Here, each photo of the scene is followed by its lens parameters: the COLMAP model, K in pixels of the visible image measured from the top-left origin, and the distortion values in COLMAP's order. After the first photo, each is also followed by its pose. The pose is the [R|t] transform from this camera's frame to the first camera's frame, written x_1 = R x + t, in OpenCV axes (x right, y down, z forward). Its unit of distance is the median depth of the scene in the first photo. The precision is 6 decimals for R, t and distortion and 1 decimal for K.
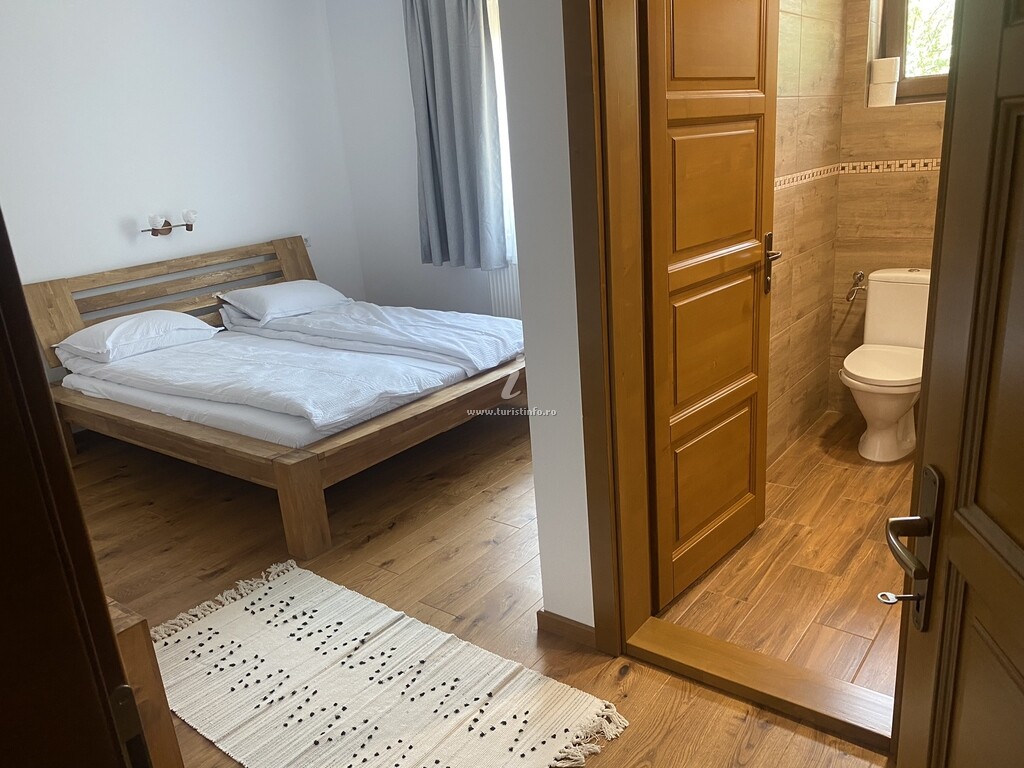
lens RADIAL K [[798.1, 0, 512.0], [0, 798.1, 384.0], [0, 0, 1]] dist [0.001091, -0.001834]
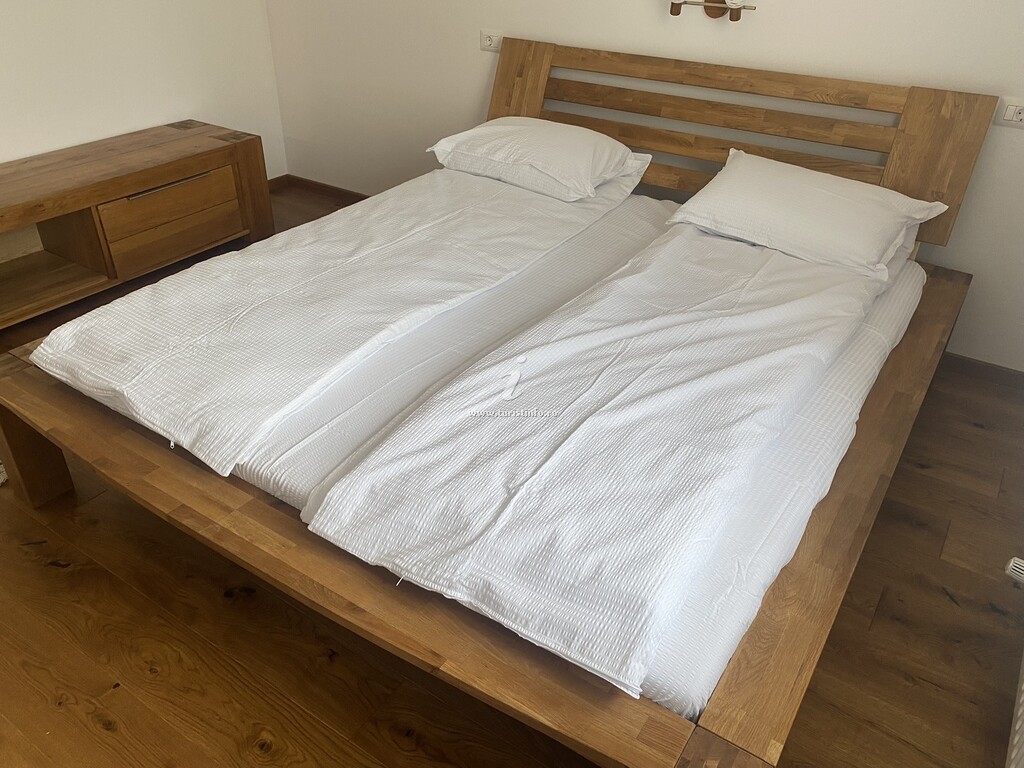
lens RADIAL K [[798.1, 0, 512.0], [0, 798.1, 384.0], [0, 0, 1]] dist [0.001091, -0.001834]
pose [[0.057097, 0.590615, -0.804931, 0.216480], [-0.314412, 0.775858, 0.546981, -0.288493], [0.947568, 0.221850, 0.229996, 0.896782]]
